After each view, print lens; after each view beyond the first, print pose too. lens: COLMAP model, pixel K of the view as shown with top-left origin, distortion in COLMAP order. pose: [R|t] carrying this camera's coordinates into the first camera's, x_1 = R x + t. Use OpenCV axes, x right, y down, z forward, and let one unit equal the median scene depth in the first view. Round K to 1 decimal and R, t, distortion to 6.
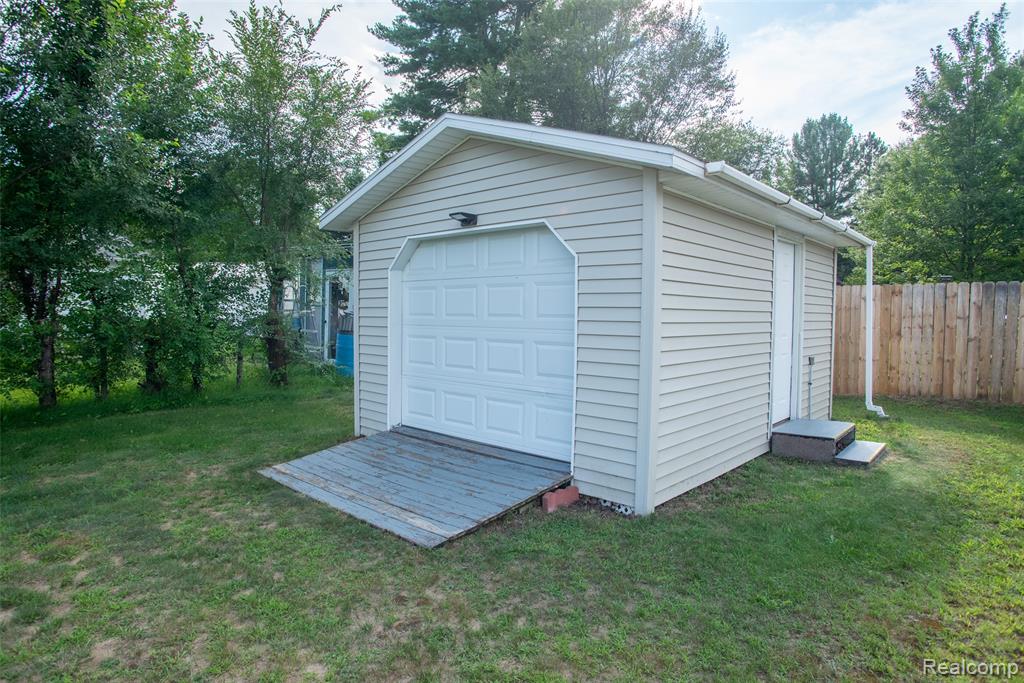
lens RADIAL K [[595.6, 0, 506.8], [0, 595.6, 344.1], [0, 0, 1]] dist [-0.090728, 0.051965]
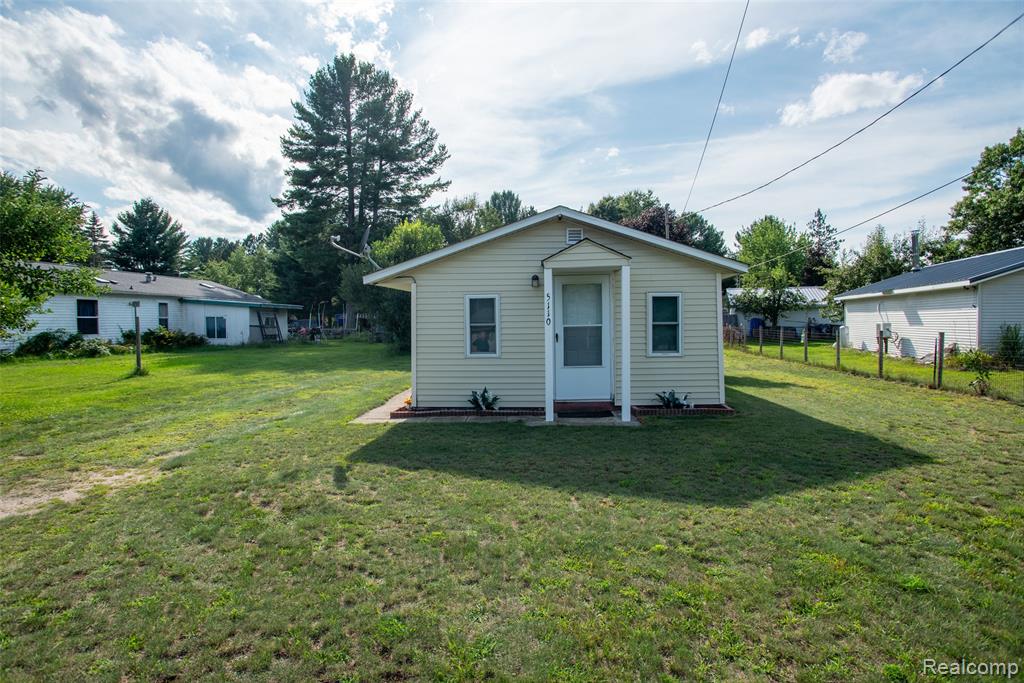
lens RADIAL K [[595.6, 0, 506.8], [0, 595.6, 344.1], [0, 0, 1]] dist [-0.090728, 0.051965]
pose [[0.855427, -0.026297, 0.517255, -2.002913], [0.036092, 0.999309, -0.008884, 0.107629], [-0.516664, 0.026268, 0.855785, -2.452491]]
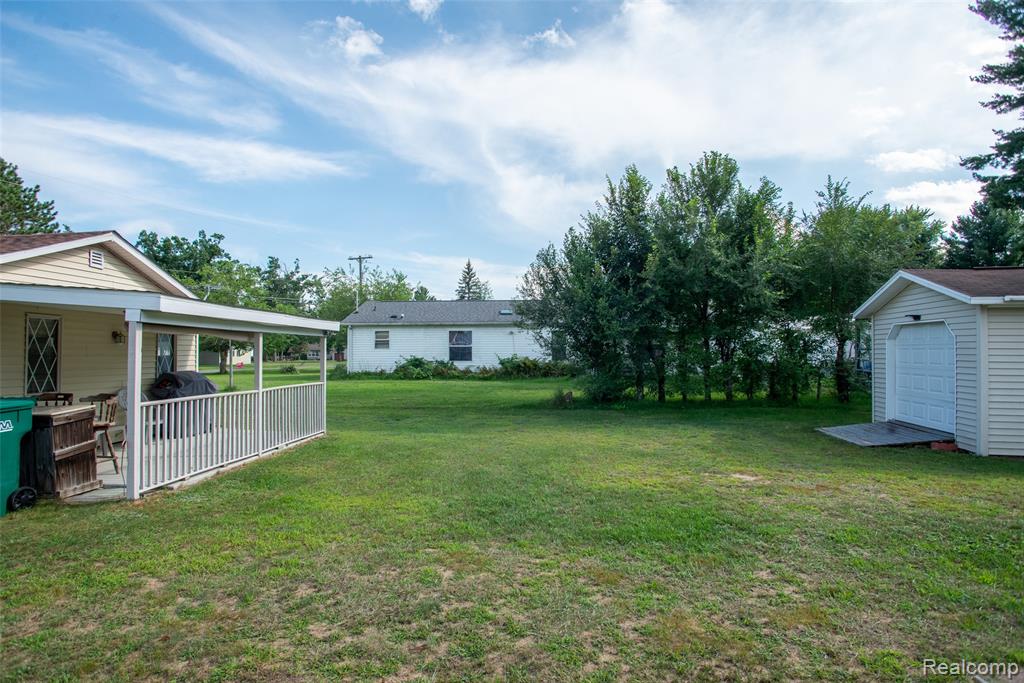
lens RADIAL K [[595.6, 0, 506.8], [0, 595.6, 344.1], [0, 0, 1]] dist [-0.090728, 0.051965]
pose [[0.559337, -0.016135, -0.828783, 0.470768], [-0.042239, 0.997957, -0.047936, 0.024610], [0.827863, 0.061820, 0.557513, -0.765902]]
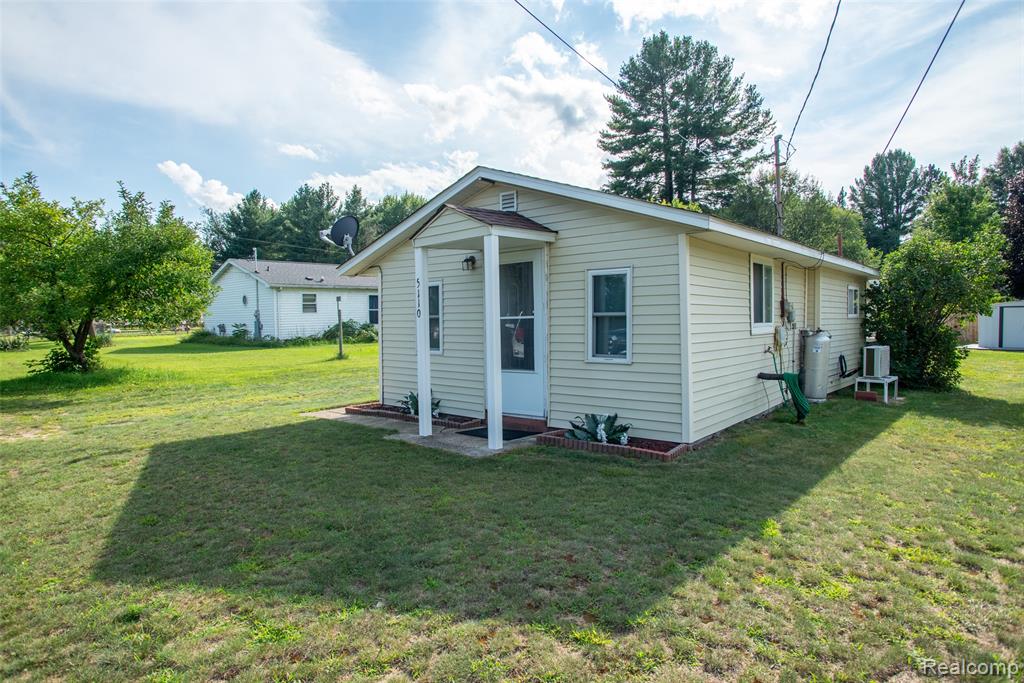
lens RADIAL K [[595.6, 0, 506.8], [0, 595.6, 344.1], [0, 0, 1]] dist [-0.090728, 0.051965]
pose [[0.995001, -0.008630, -0.099491, -1.178937], [0.008031, 0.999947, -0.006423, 0.111820], [0.099541, 0.005592, 0.995018, -2.422659]]
